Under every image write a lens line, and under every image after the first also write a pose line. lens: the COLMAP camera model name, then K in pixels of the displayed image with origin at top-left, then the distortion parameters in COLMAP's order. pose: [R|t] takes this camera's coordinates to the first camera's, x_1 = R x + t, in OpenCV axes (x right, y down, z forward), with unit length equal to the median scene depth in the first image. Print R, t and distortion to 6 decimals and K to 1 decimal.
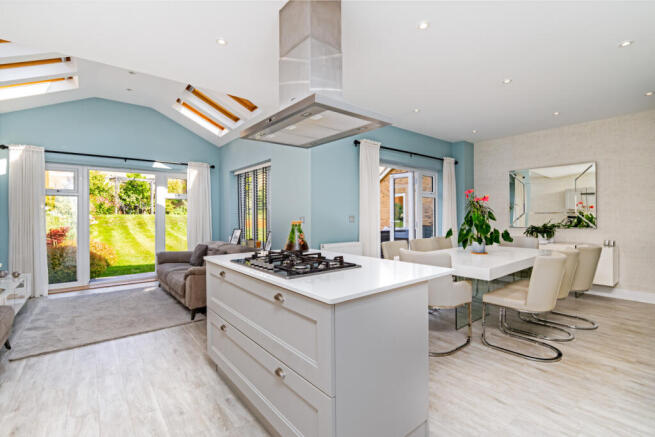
lens RADIAL K [[303.4, 0, 327.9], [0, 303.4, 214.4], [0, 0, 1]] dist [-0.002137, -0.000696]
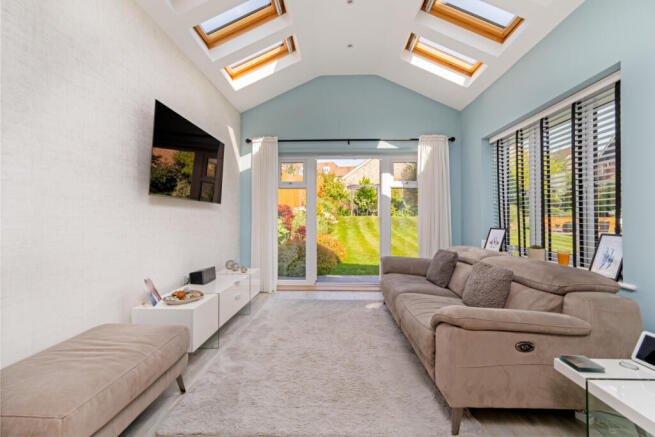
lens RADIAL K [[282.5, 0, 327.3], [0, 282.5, 217.6], [0, 0, 1]] dist [0.003462, 0.000341]
pose [[0.761588, 0.000845, -0.648061, -0.182888], [-0.002127, 0.999997, -0.001196, 0.027023], [0.648058, 0.002289, 0.761587, 0.326435]]
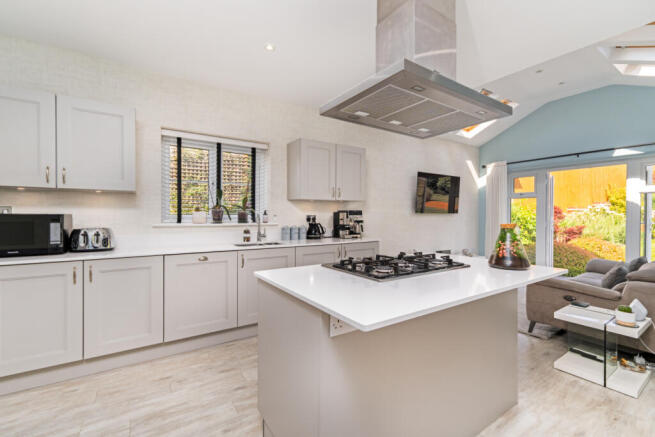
lens RADIAL K [[282.5, 0, 326.3], [0, 282.5, 218.3], [0, 0, 1]] dist [0.003462, 0.000341]
pose [[-0.071949, 0.014366, -0.997305, 0.232800], [0.000250, 0.999896, 0.014385, 0.000978], [0.997408, 0.000786, -0.071945, 0.260686]]
